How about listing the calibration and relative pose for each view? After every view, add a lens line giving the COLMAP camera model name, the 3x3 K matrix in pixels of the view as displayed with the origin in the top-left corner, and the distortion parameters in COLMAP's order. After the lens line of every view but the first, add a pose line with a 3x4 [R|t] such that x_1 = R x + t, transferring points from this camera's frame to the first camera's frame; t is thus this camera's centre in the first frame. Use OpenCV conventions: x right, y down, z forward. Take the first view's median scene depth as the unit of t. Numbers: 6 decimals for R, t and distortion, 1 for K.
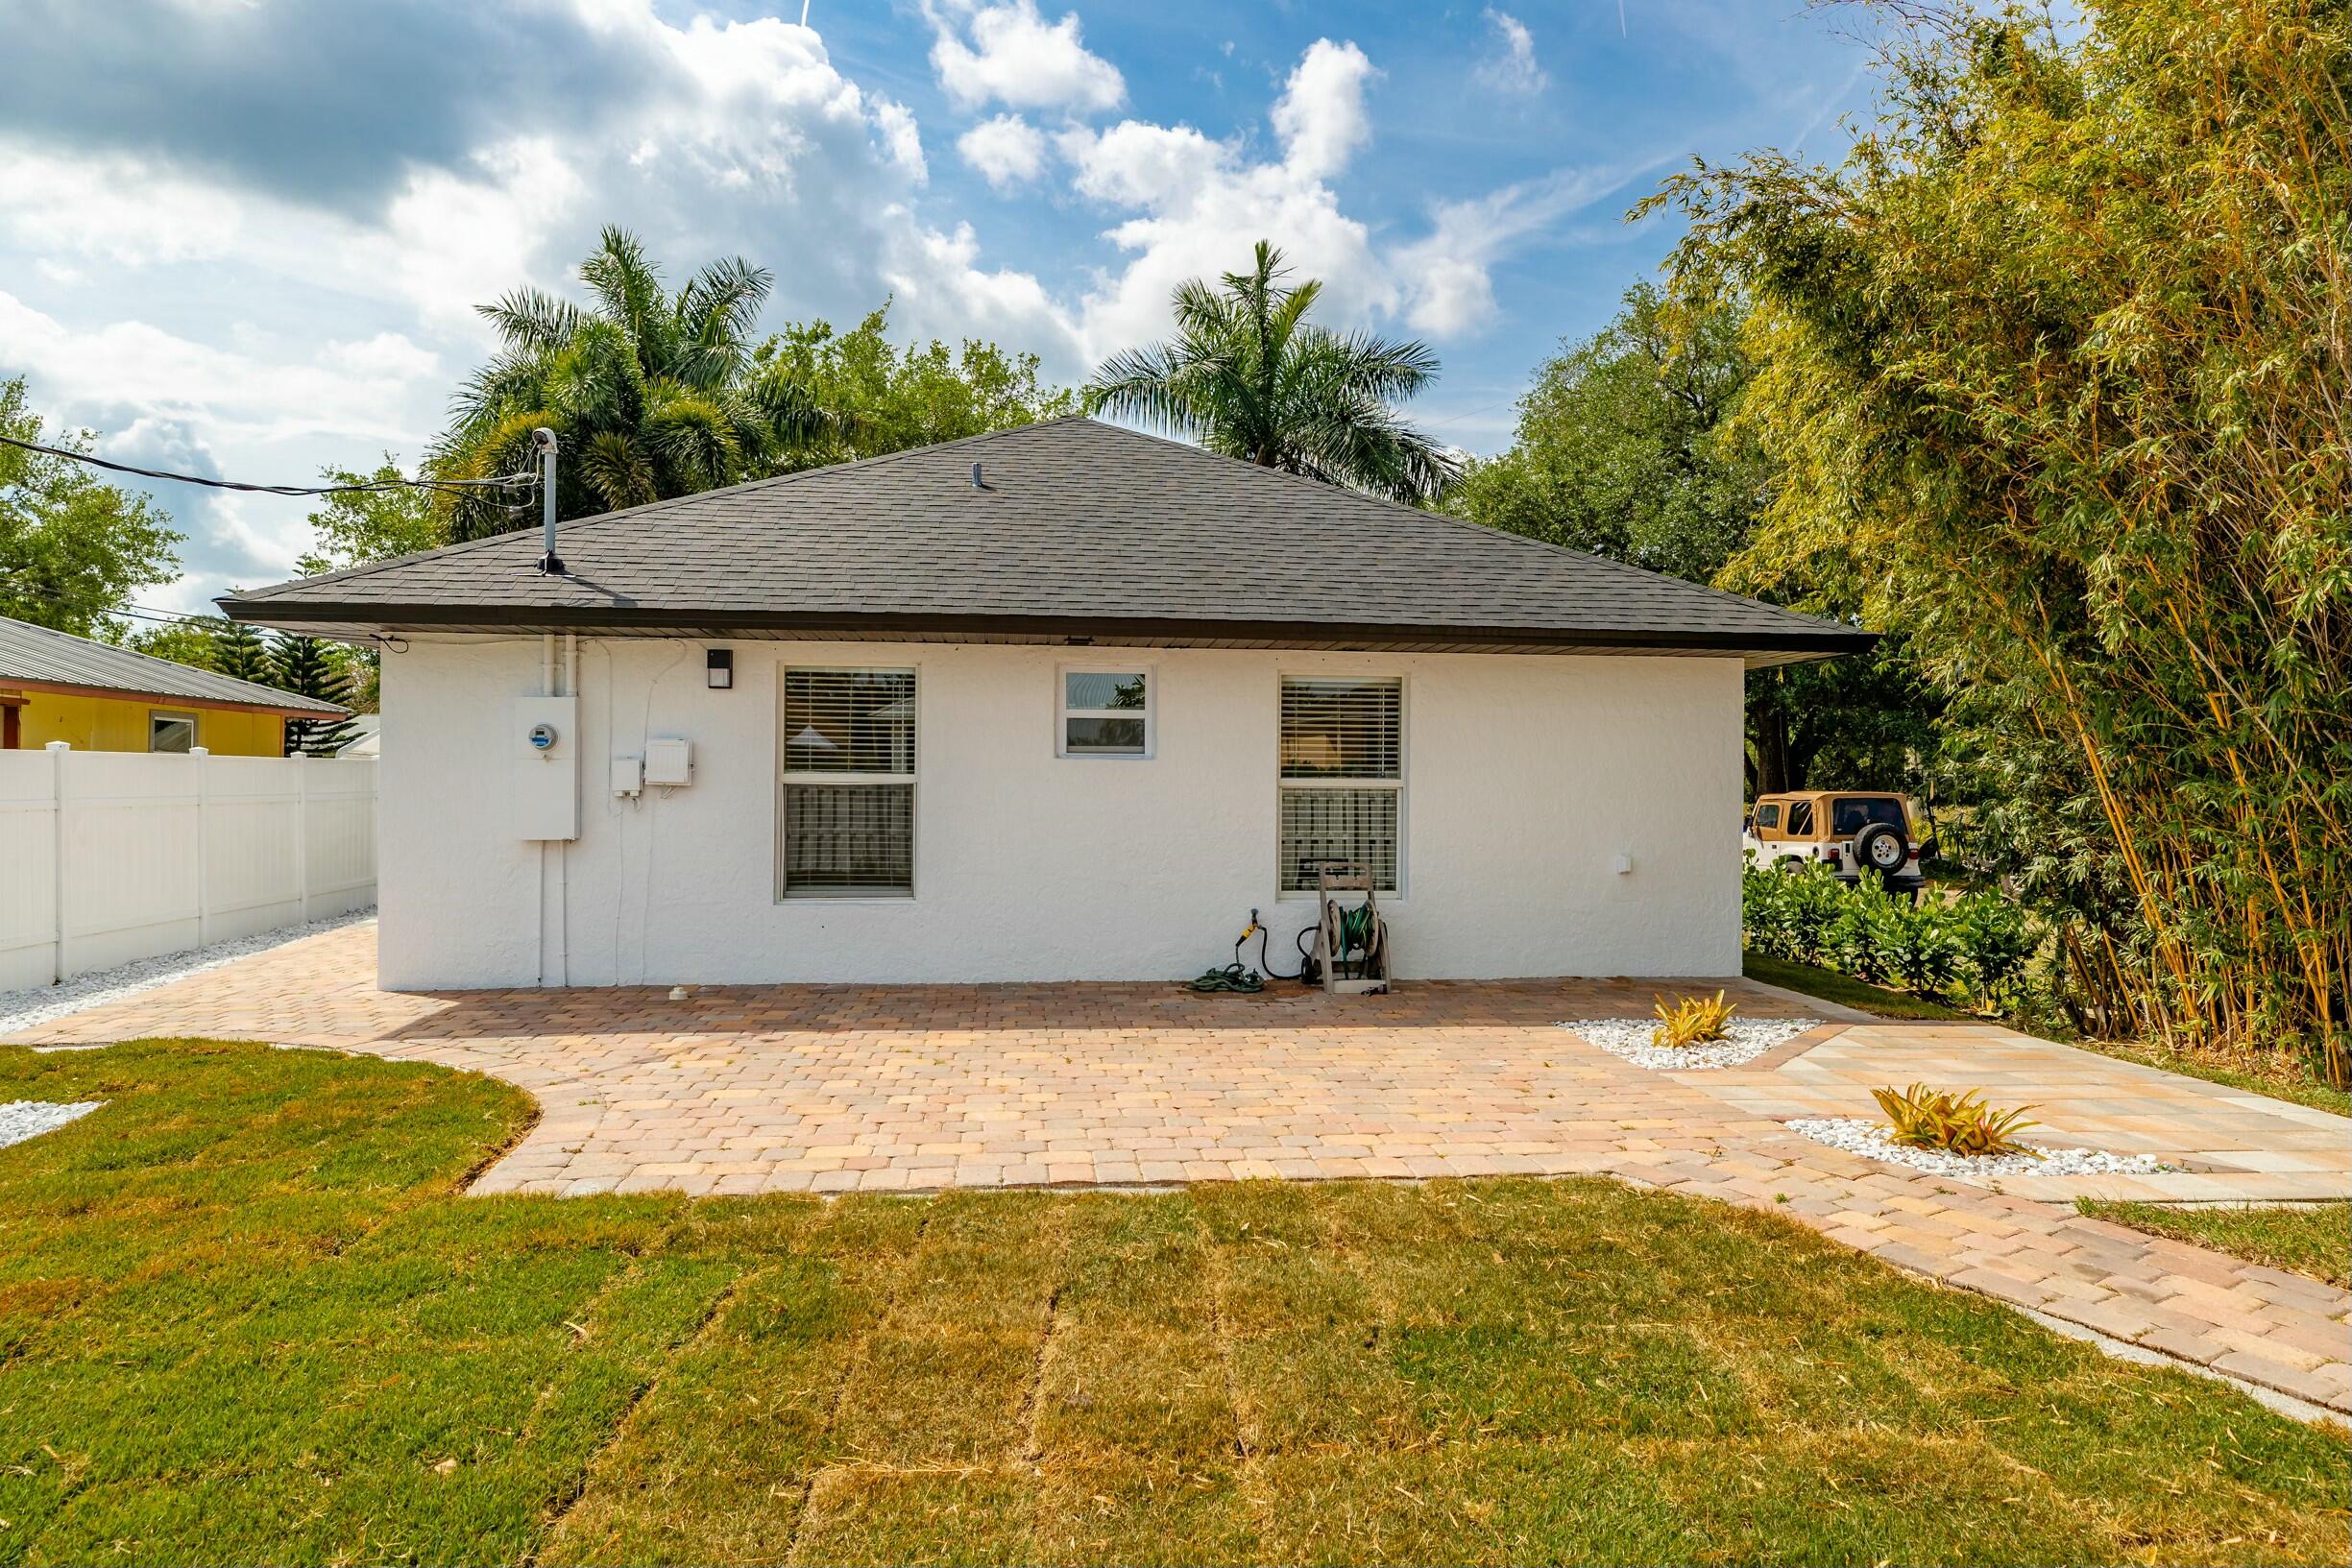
lens RADIAL K [[1470.6, 0, 1175.8], [0, 1470.6, 790.3], [0, 0, 1]] dist [0.006182, 0.000217]
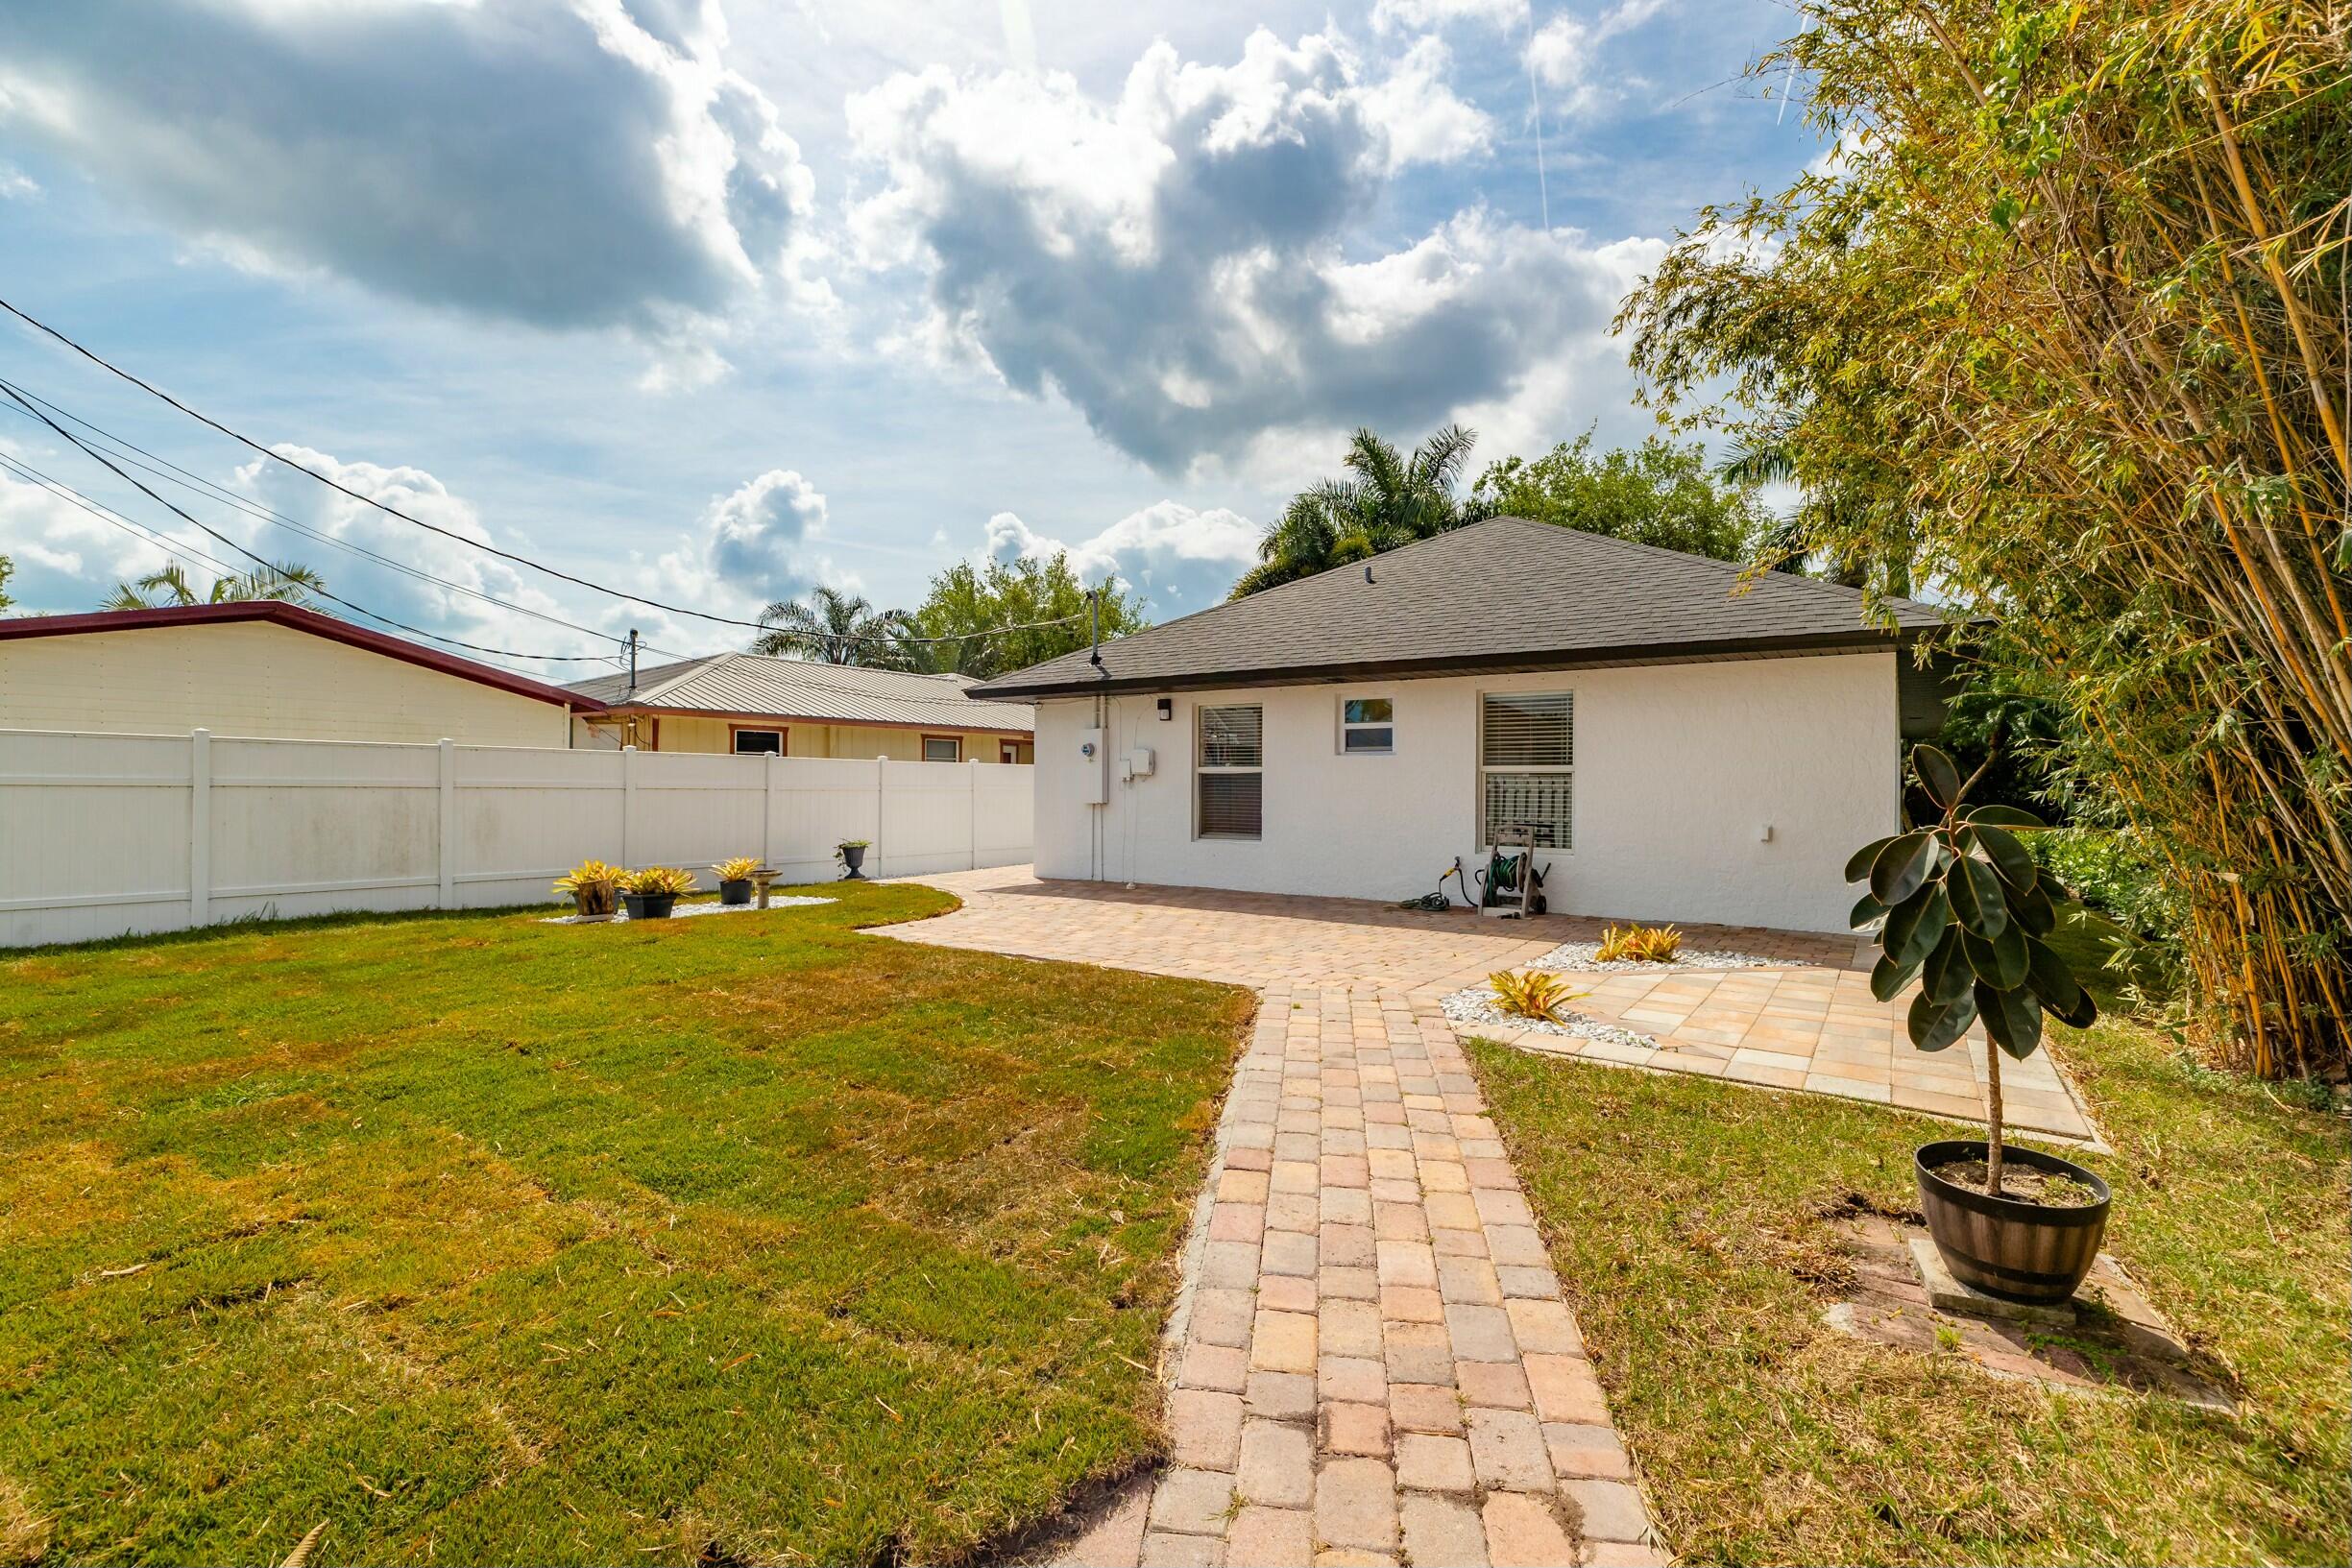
lens RADIAL K [[1067.3, 0, 1176.5], [0, 1067.3, 776.9], [0, 0, 1]] dist [0.066021, 0.001011]
pose [[0.761218, -0.008400, -0.648441, 0.540850], [-0.002411, 0.999873, -0.015783, 0.020531], [0.648491, 0.013578, 0.761101, 0.008250]]
